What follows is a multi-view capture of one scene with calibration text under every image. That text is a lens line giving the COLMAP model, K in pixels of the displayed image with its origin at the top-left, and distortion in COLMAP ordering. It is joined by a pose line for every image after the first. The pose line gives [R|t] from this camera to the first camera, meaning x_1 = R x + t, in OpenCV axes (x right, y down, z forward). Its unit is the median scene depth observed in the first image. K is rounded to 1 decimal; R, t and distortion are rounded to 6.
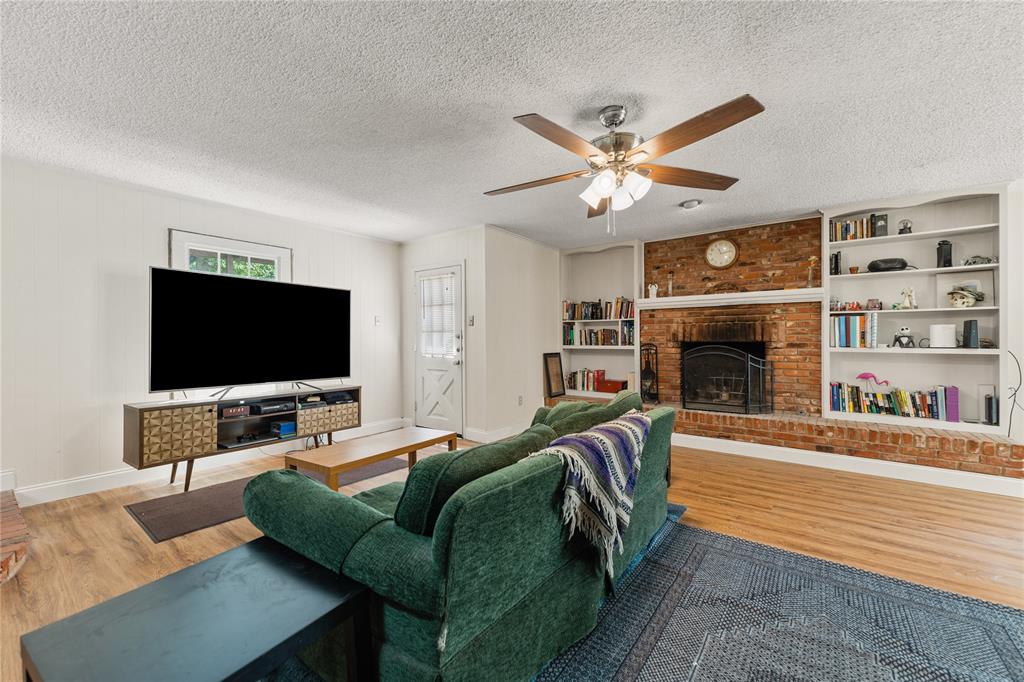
lens RADIAL K [[406.9, 0, 511.8], [0, 406.9, 338.0], [0, 0, 1]] dist [0.001052, 0.000051]
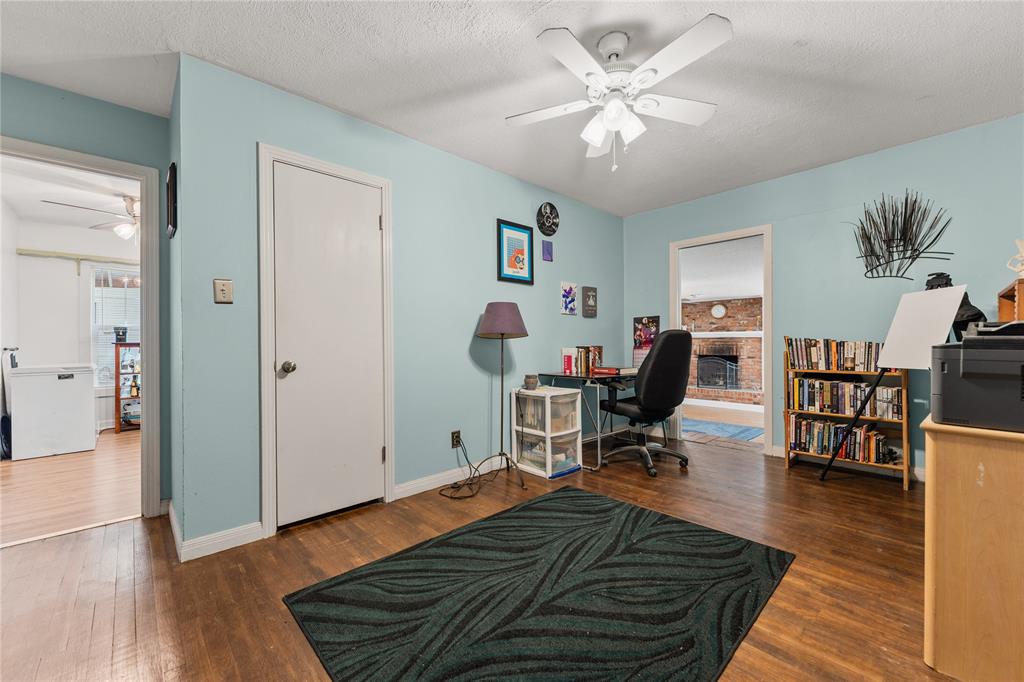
lens RADIAL K [[406.9, 0, 510.9], [0, 406.9, 343.7], [0, 0, 1]] dist [0.001052, 0.000051]
pose [[0.985603, 0.003773, -0.169033, -0.165789], [-0.003701, 0.999993, 0.000744, -0.048132], [0.169034, -0.000108, 0.985610, -1.226098]]
